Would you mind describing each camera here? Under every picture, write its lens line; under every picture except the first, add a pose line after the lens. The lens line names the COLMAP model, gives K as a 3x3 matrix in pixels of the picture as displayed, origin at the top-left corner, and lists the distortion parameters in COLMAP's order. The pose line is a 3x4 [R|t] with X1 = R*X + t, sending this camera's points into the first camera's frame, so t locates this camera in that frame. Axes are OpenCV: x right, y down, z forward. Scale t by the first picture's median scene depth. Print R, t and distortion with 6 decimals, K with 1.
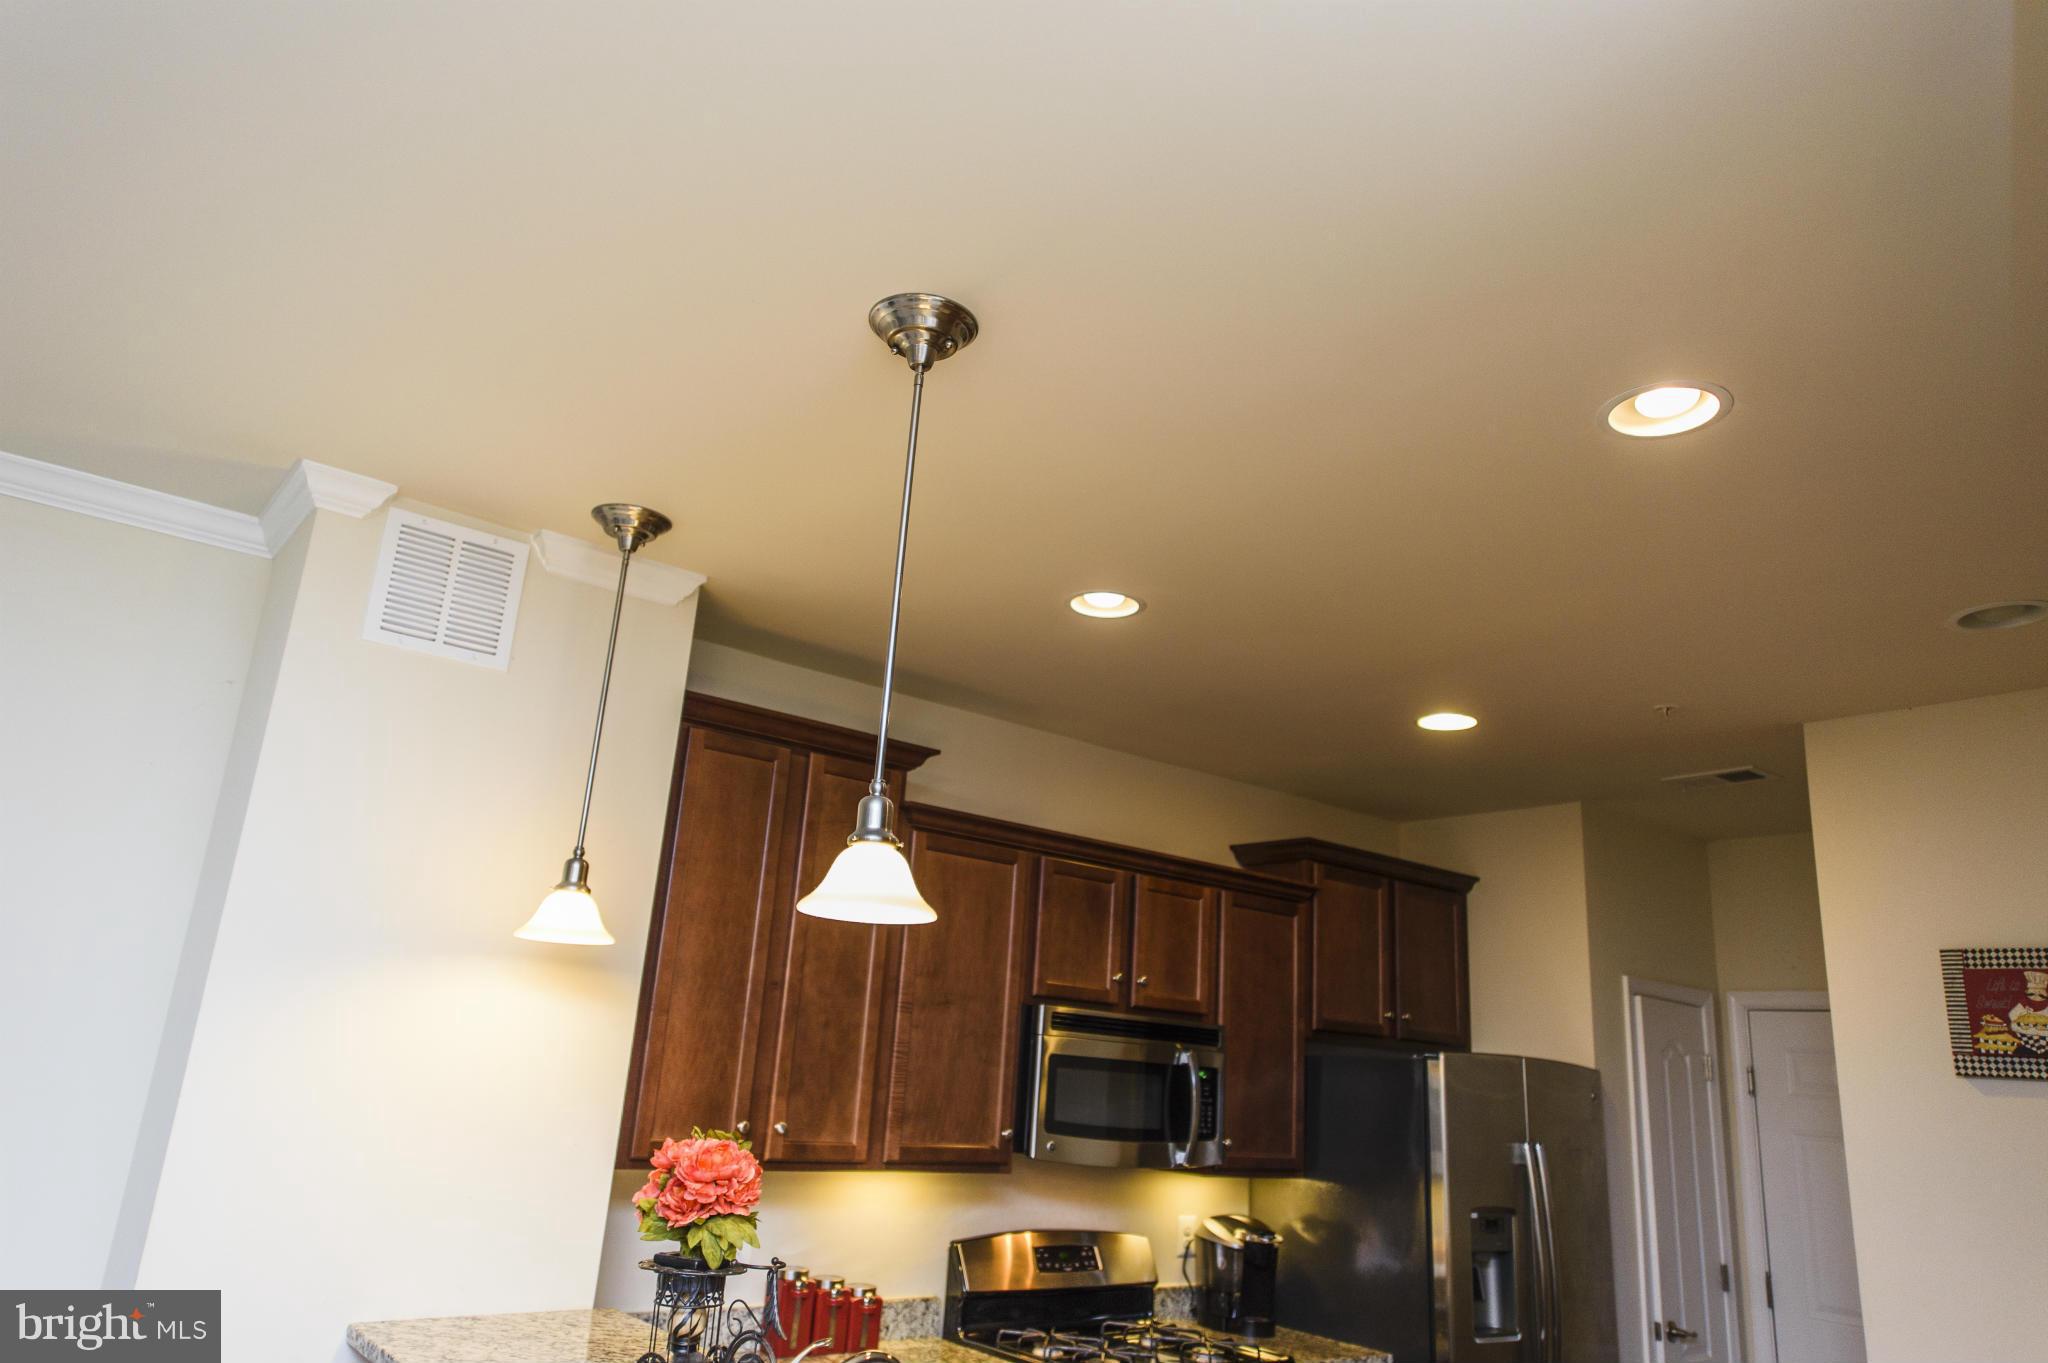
lens RADIAL K [[1345.1, 0, 1025.6], [0, 1345.1, 686.4], [0, 0, 1]] dist [0.027743, -0.013793]
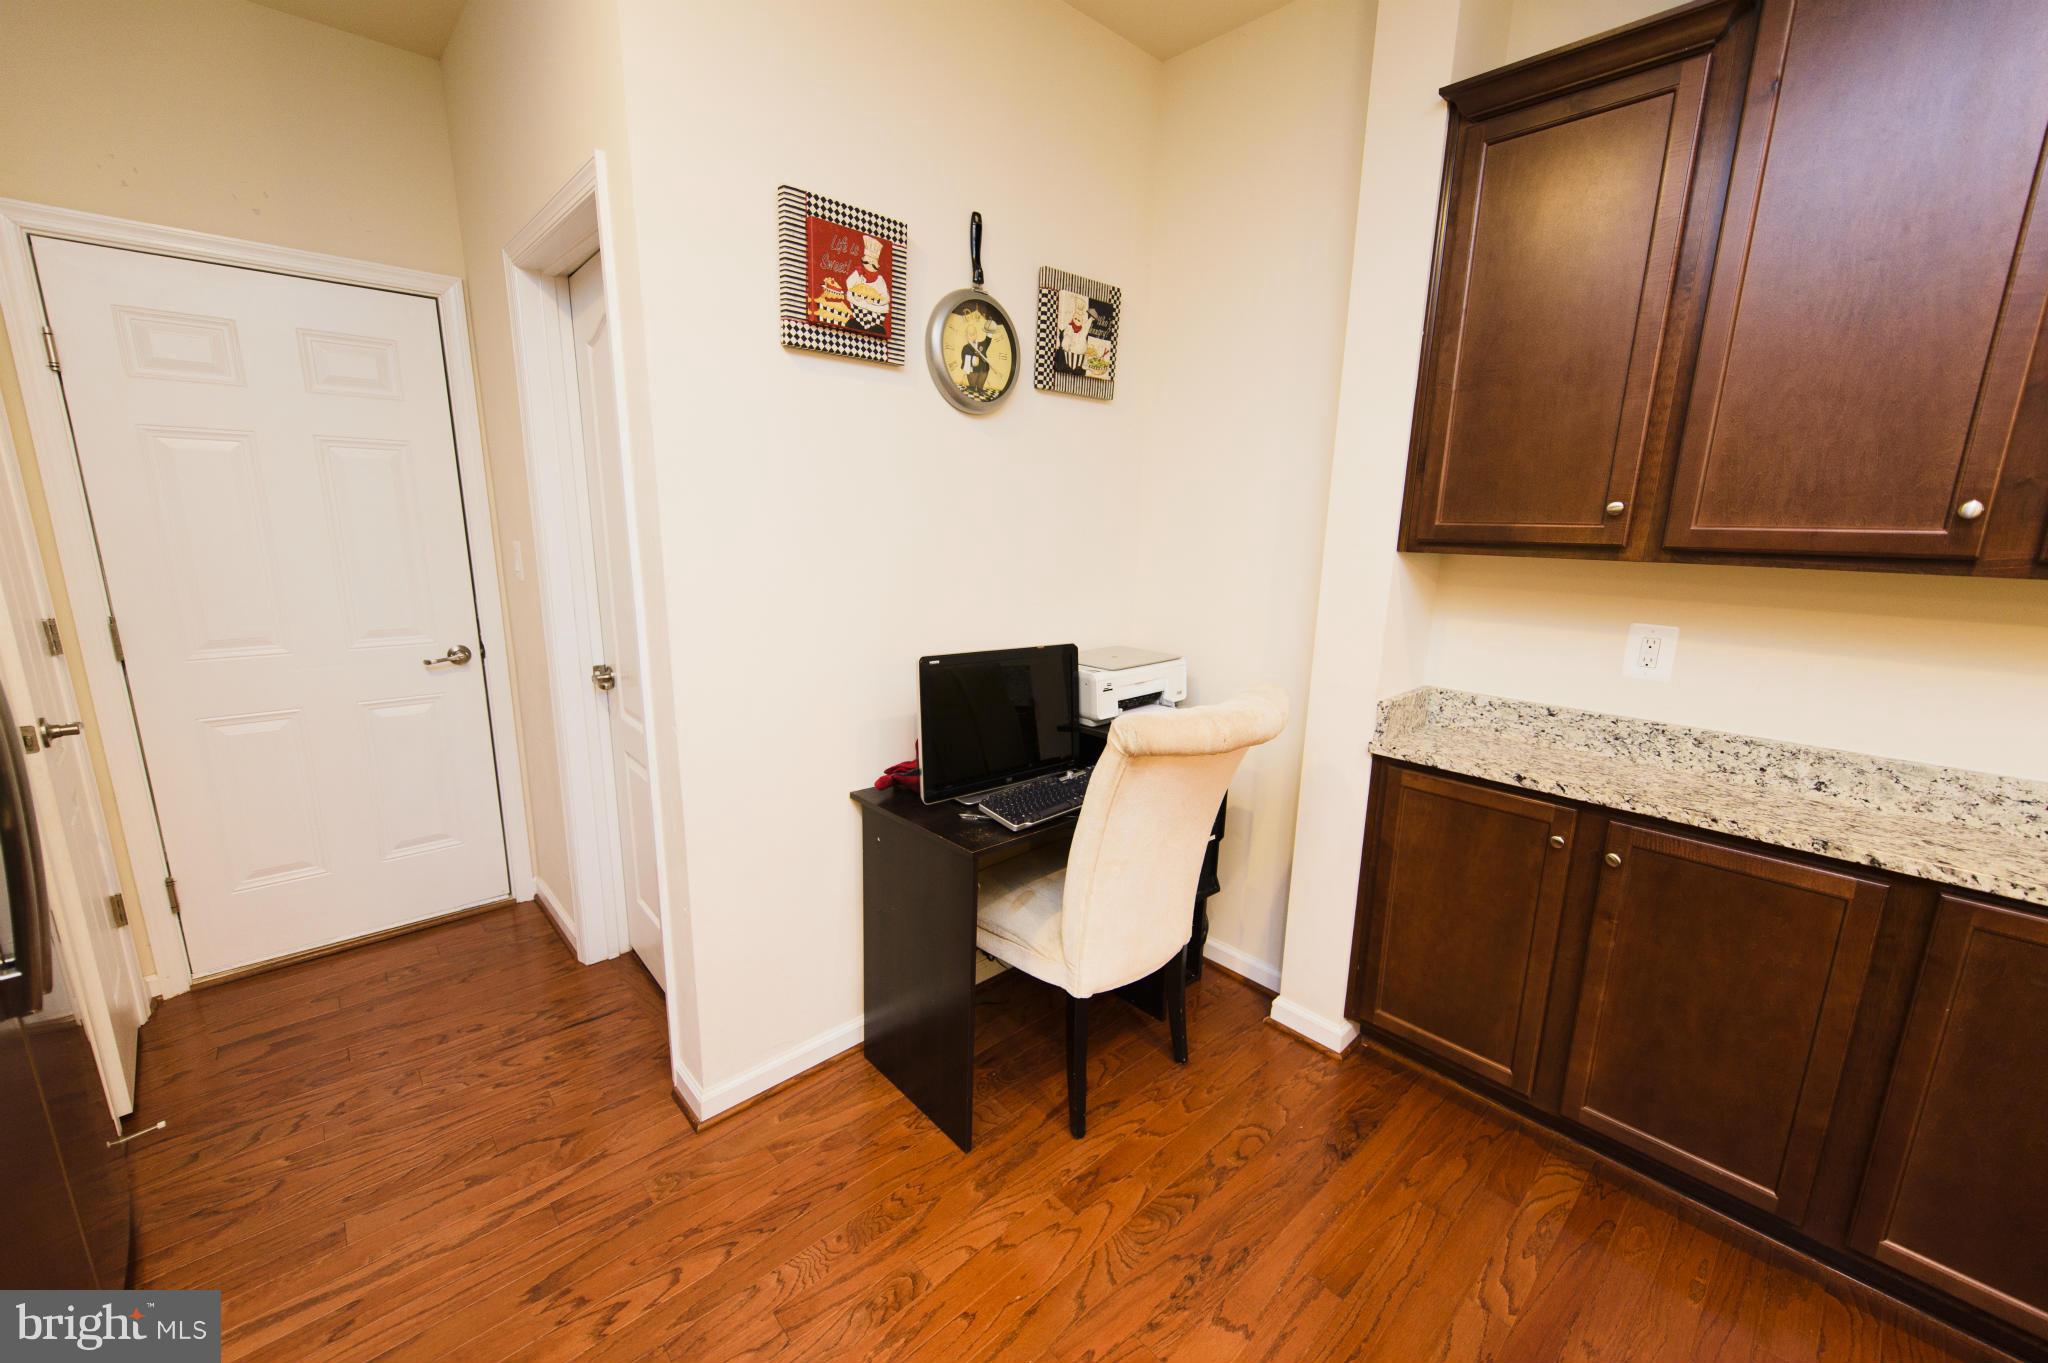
lens RADIAL K [[793.1, 0, 1028.9], [0, 793.1, 700.3], [0, 0, 1]] dist [0.006263, -0.001560]
pose [[-0.075013, -0.290746, 0.953855, 0.112781], [-0.300780, 0.918596, 0.256345, 0.288686], [-0.950739, -0.267672, -0.156358, 0.791785]]
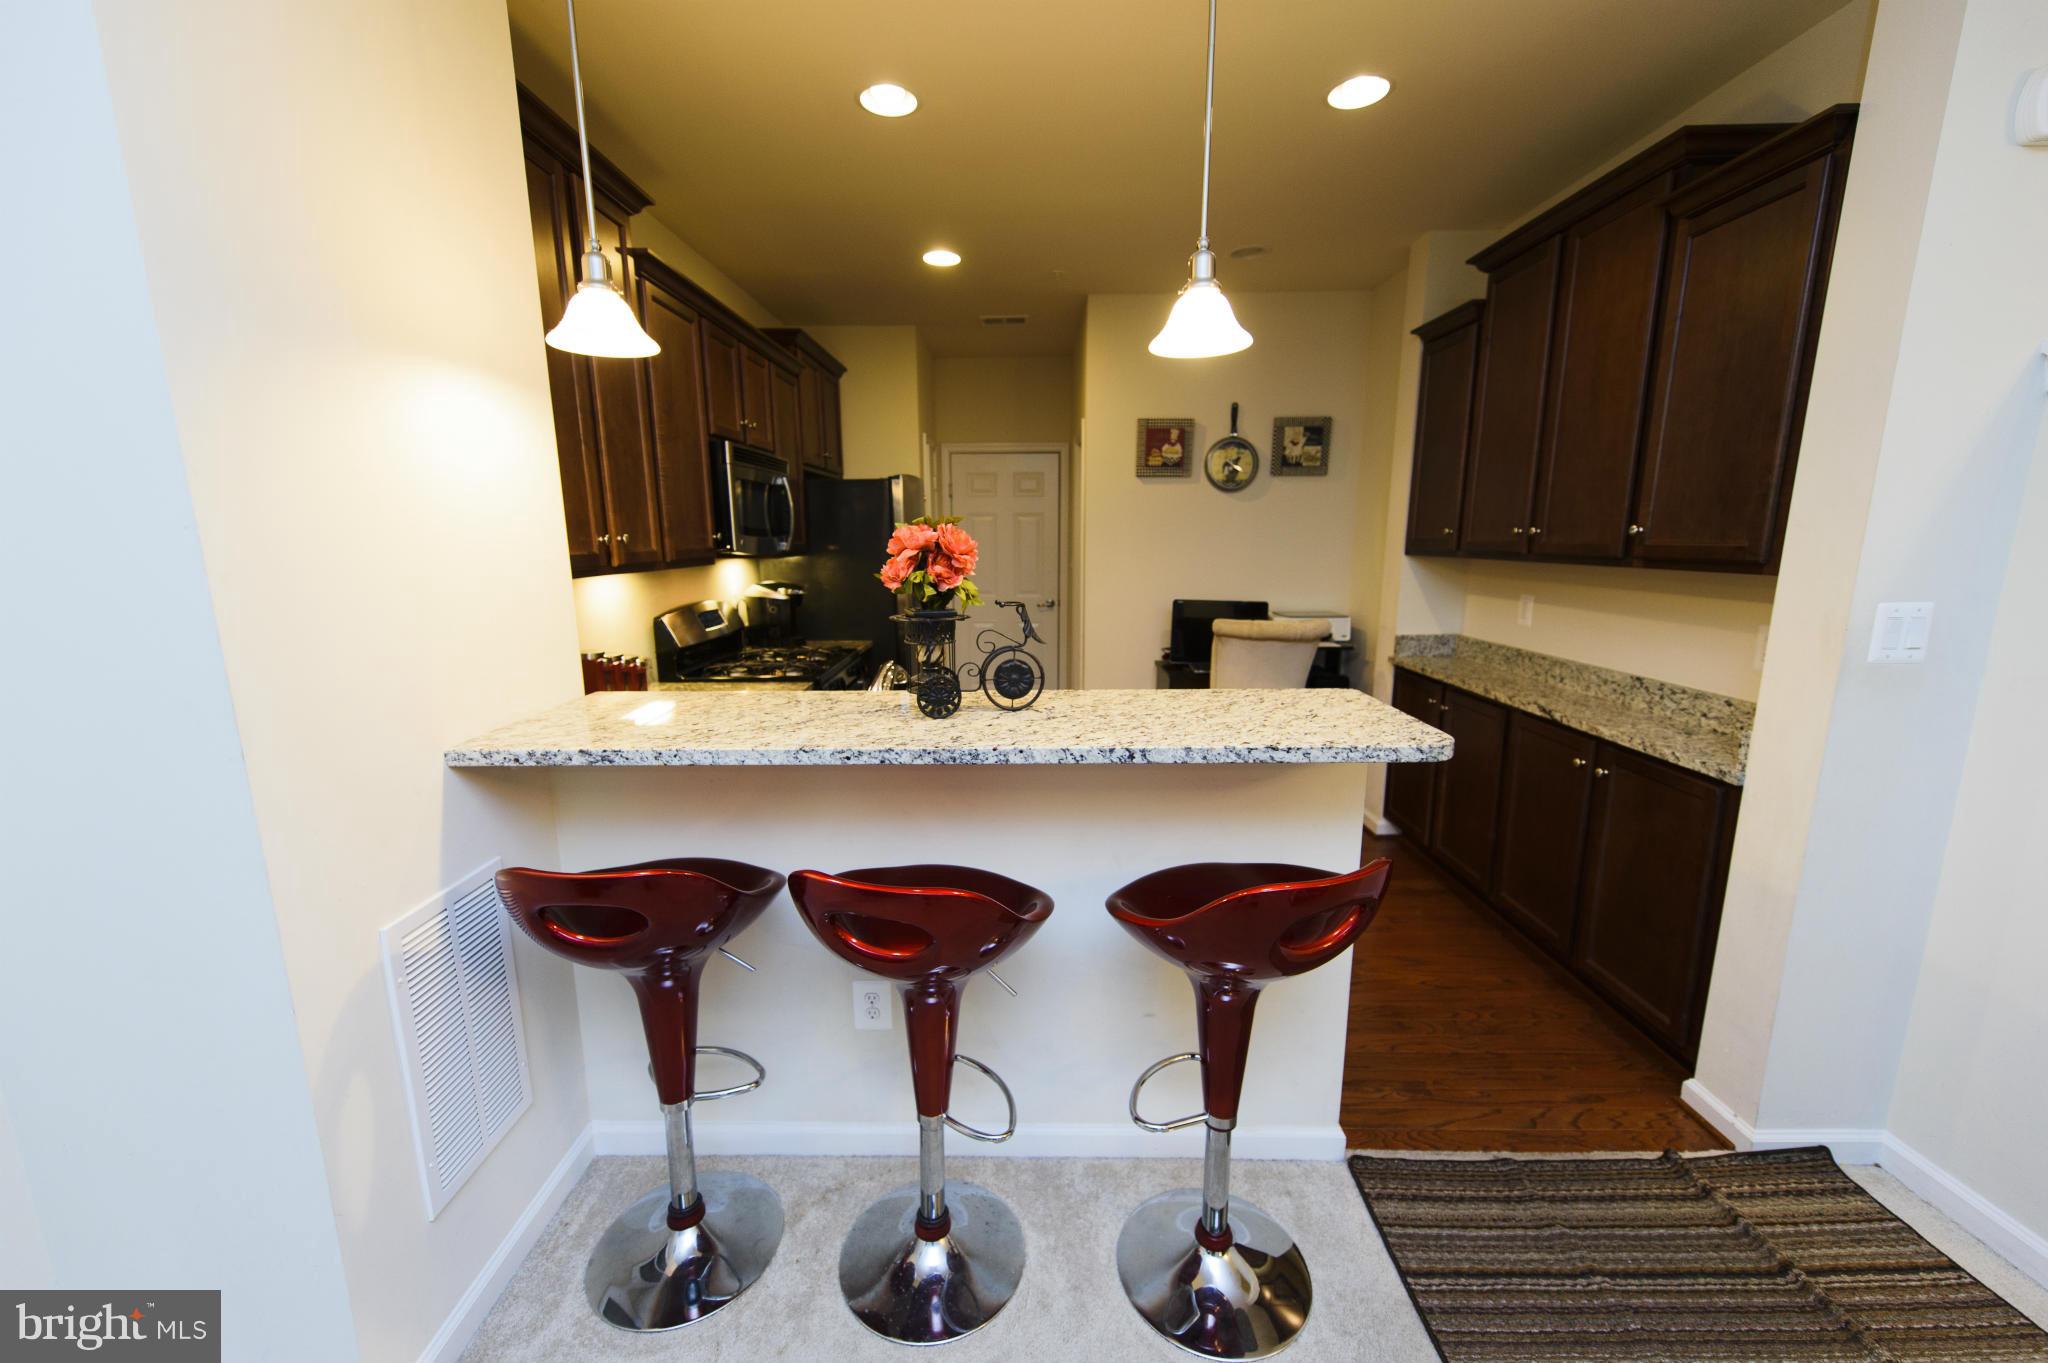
lens RADIAL K [[793.1, 0, 1028.4], [0, 793.1, 693.0], [0, 0, 1]] dist [0.006263, -0.001560]
pose [[0.627087, -0.220651, 0.747044, -0.449333], [-0.172417, 0.895934, 0.409358, 0.090445], [-0.759628, -0.385507, 0.523785, 0.277826]]
